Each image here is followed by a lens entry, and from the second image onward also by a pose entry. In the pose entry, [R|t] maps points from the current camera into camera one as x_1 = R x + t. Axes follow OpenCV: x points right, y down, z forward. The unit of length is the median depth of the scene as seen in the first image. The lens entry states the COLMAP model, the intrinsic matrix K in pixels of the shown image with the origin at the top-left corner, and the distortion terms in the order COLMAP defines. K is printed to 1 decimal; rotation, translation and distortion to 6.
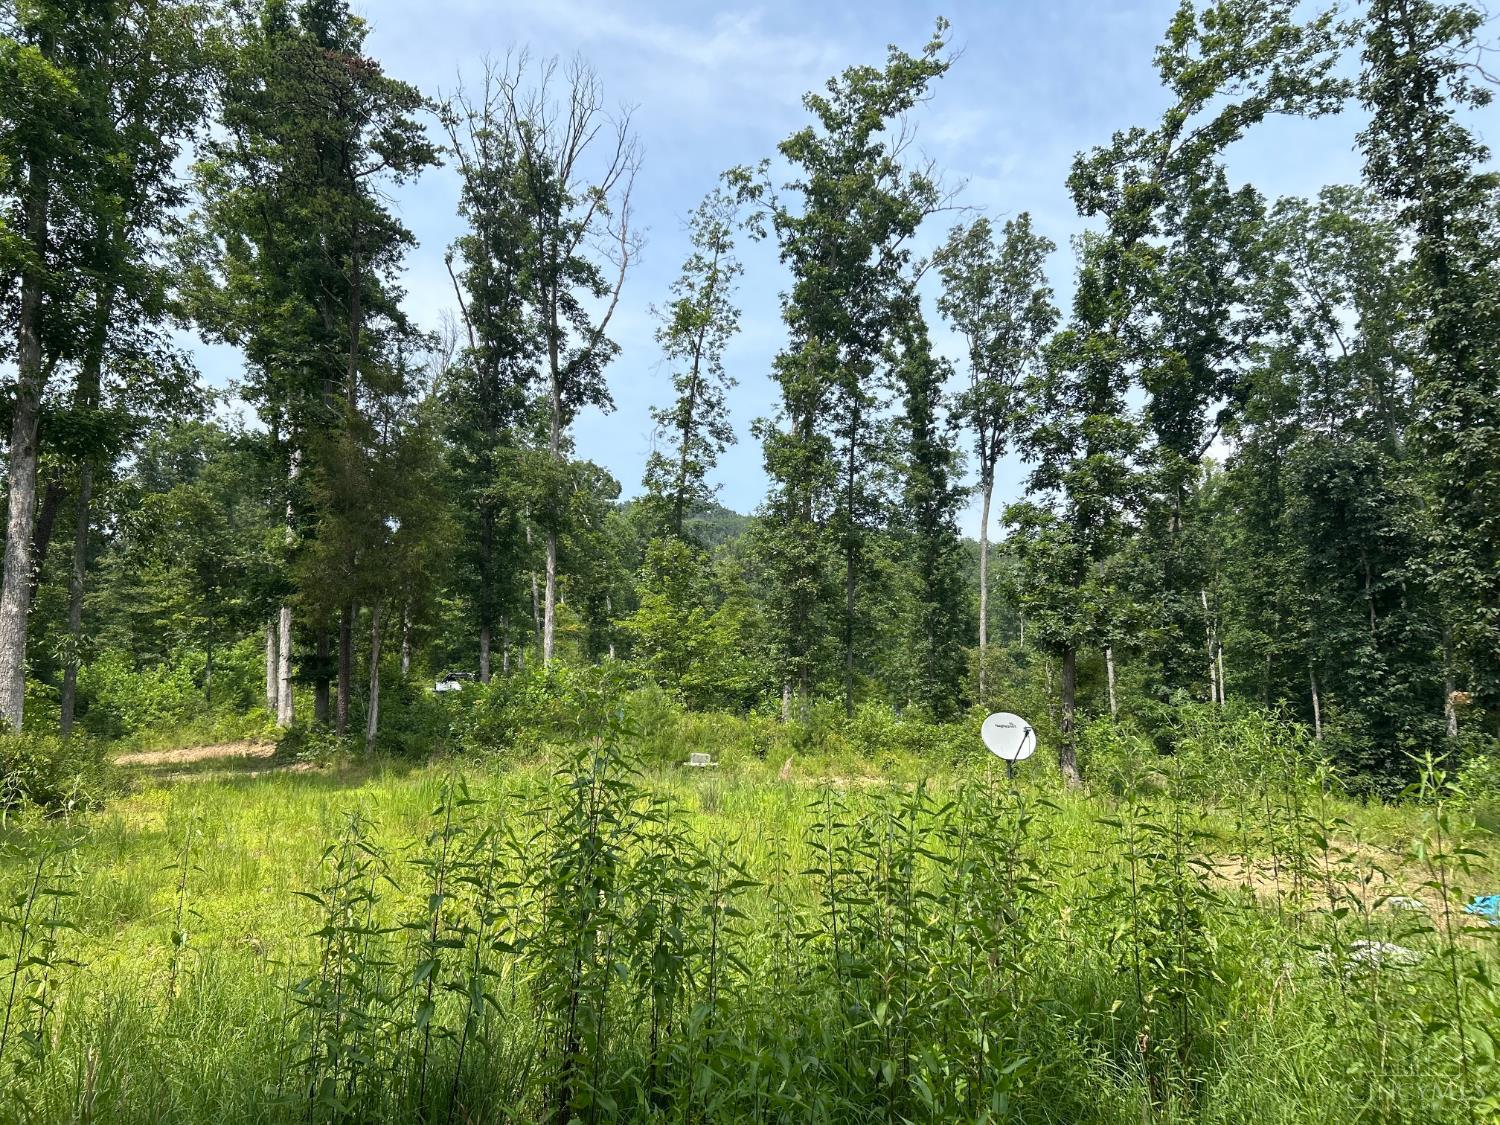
lens RADIAL K [[1116.3, 0, 762.9], [0, 1116.3, 571.3], [0, 0, 1]] dist [0.020052, -0.023133]
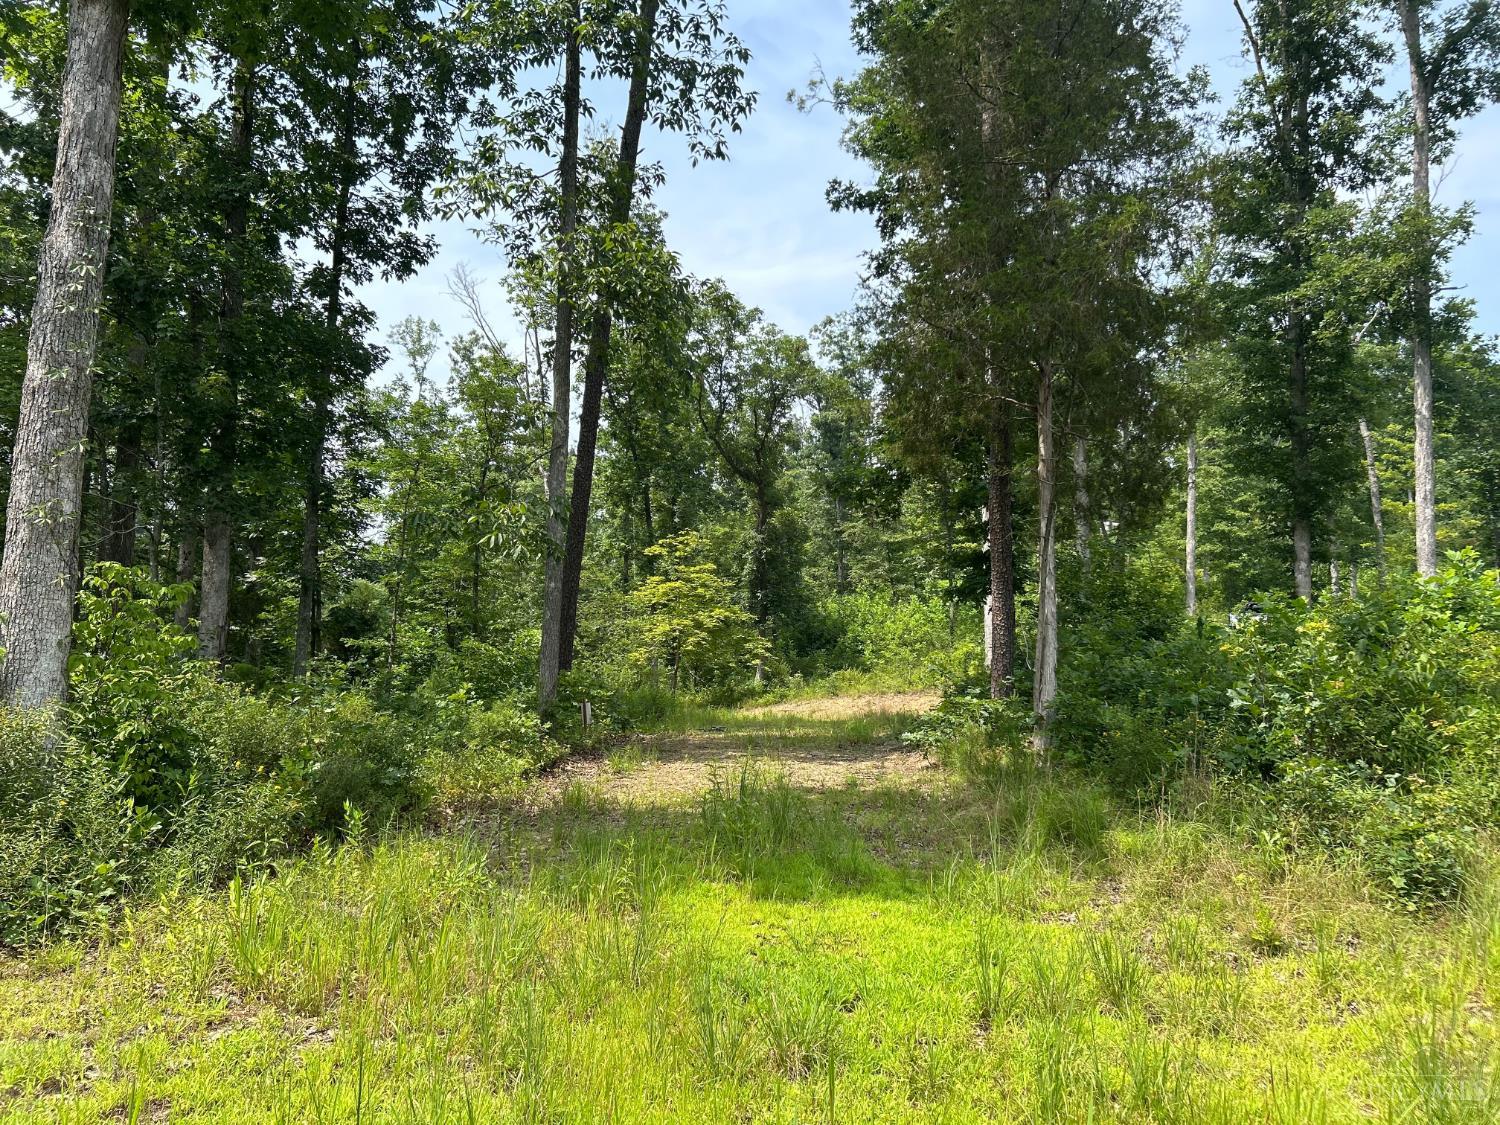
lens RADIAL K [[1116.3, 0, 748.7], [0, 1116.3, 579.6], [0, 0, 1]] dist [0.020052, -0.023133]
pose [[0.767429, -0.023414, -0.640706, -0.095699], [0.061885, 0.997372, 0.037678, 0.044689], [0.638140, -0.068565, 0.766861, 0.359599]]
